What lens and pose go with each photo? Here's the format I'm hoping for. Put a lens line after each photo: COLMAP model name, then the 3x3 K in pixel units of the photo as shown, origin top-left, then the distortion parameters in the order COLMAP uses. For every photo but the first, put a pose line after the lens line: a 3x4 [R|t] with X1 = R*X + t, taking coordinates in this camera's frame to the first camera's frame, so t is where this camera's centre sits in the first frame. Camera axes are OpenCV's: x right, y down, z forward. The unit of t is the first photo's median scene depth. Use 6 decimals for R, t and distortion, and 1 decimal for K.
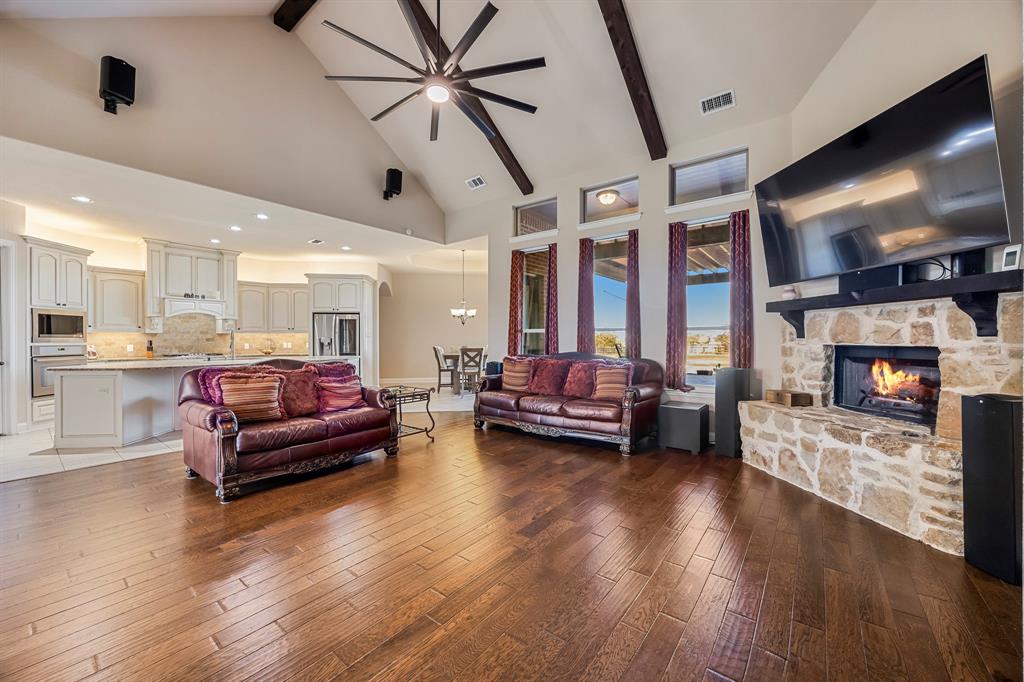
lens RADIAL K [[402.1, 0, 507.7], [0, 402.1, 340.6], [0, 0, 1]] dist [0.010929, 0.000088]
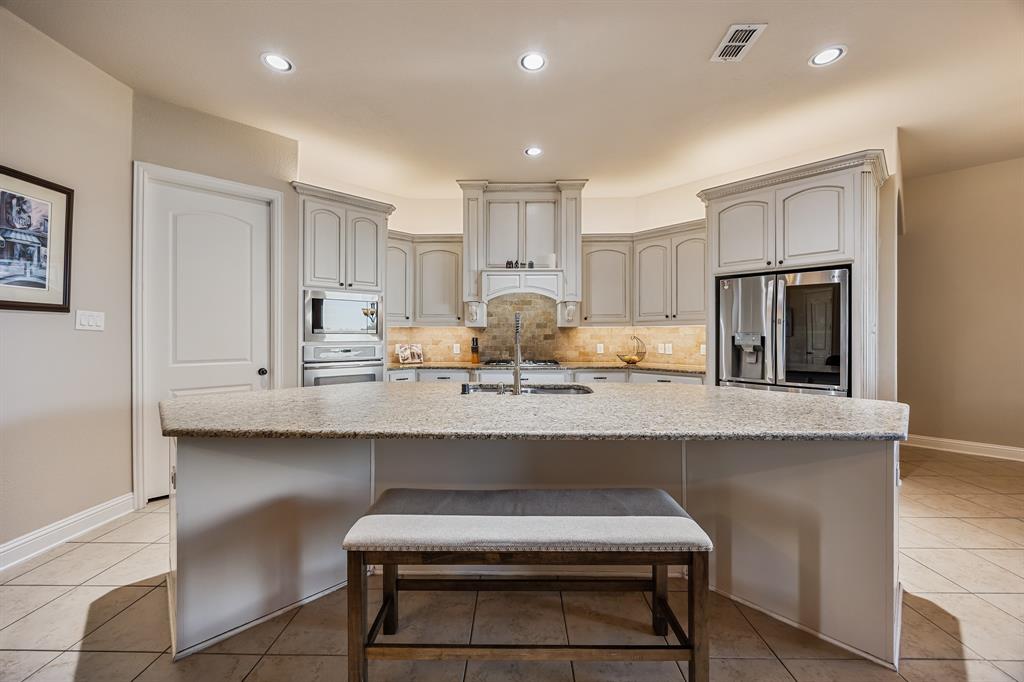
lens RADIAL K [[391.5, 0, 514.2], [0, 391.5, 335.5], [0, 0, 1]] dist [0.000403, 0.000020]
pose [[0.620828, 0.004892, -0.783932, -0.308388], [-0.007307, 0.999973, 0.000453, -0.005009], [0.783913, 0.005447, 0.620847, 0.608447]]
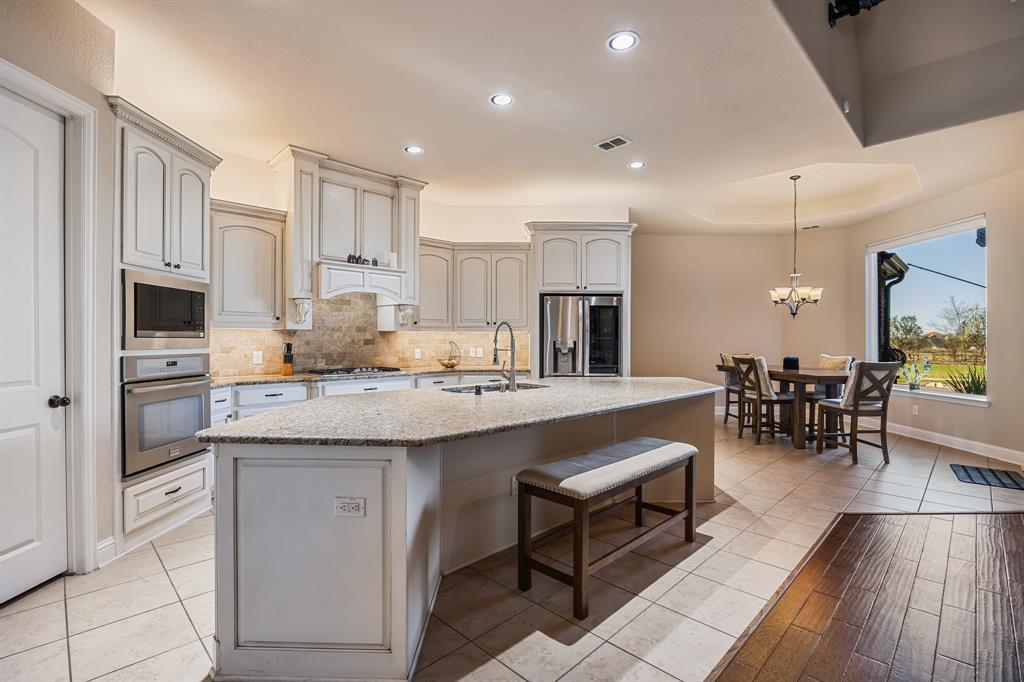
lens RADIAL K [[472.5, 0, 507.9], [0, 472.5, 342.2], [0, 0, 1]] dist [-0.003667, -0.000423]
pose [[0.994245, 0.006071, -0.106960, -0.495710], [-0.006084, 0.999981, 0.000204, -0.003667], [0.106960, 0.000448, 0.994263, 0.384260]]
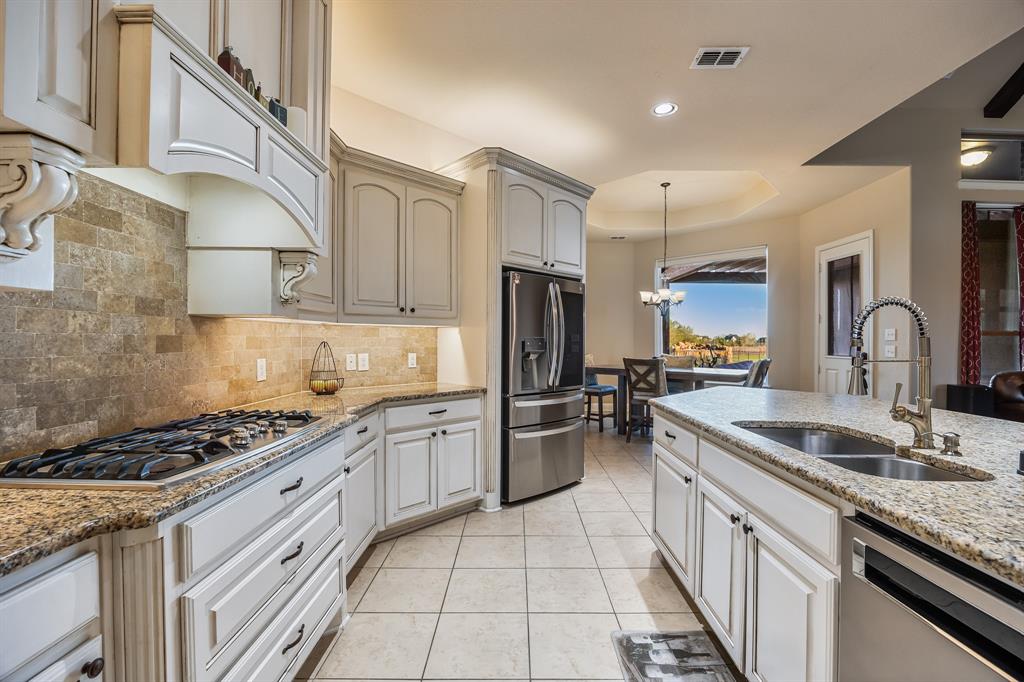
lens RADIAL K [[446.2, 0, 512.0], [0, 446.2, 341.0], [0, 0, 1]] dist [-0.012608, -0.000858]
pose [[0.777468, 0.006823, 0.628885, -0.775806], [-0.003388, 0.999972, -0.006660, -0.003168], [-0.628913, 0.003048, 0.777470, 0.755062]]
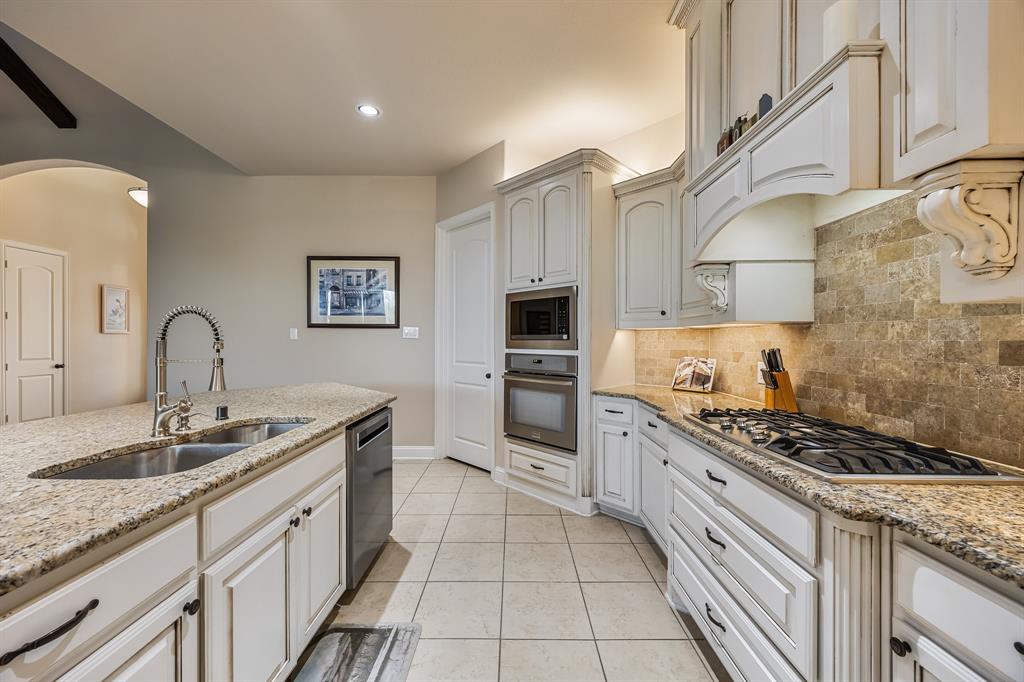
lens RADIAL K [[402.1, 0, 507.7], [0, 402.1, 340.6], [0, 0, 1]] dist [0.010929, 0.000088]
pose [[-0.777436, 0.004538, -0.628946, -0.538002], [-0.000375, 0.999970, 0.007678, -0.008097], [0.628962, 0.006206, -0.777411, 1.041559]]
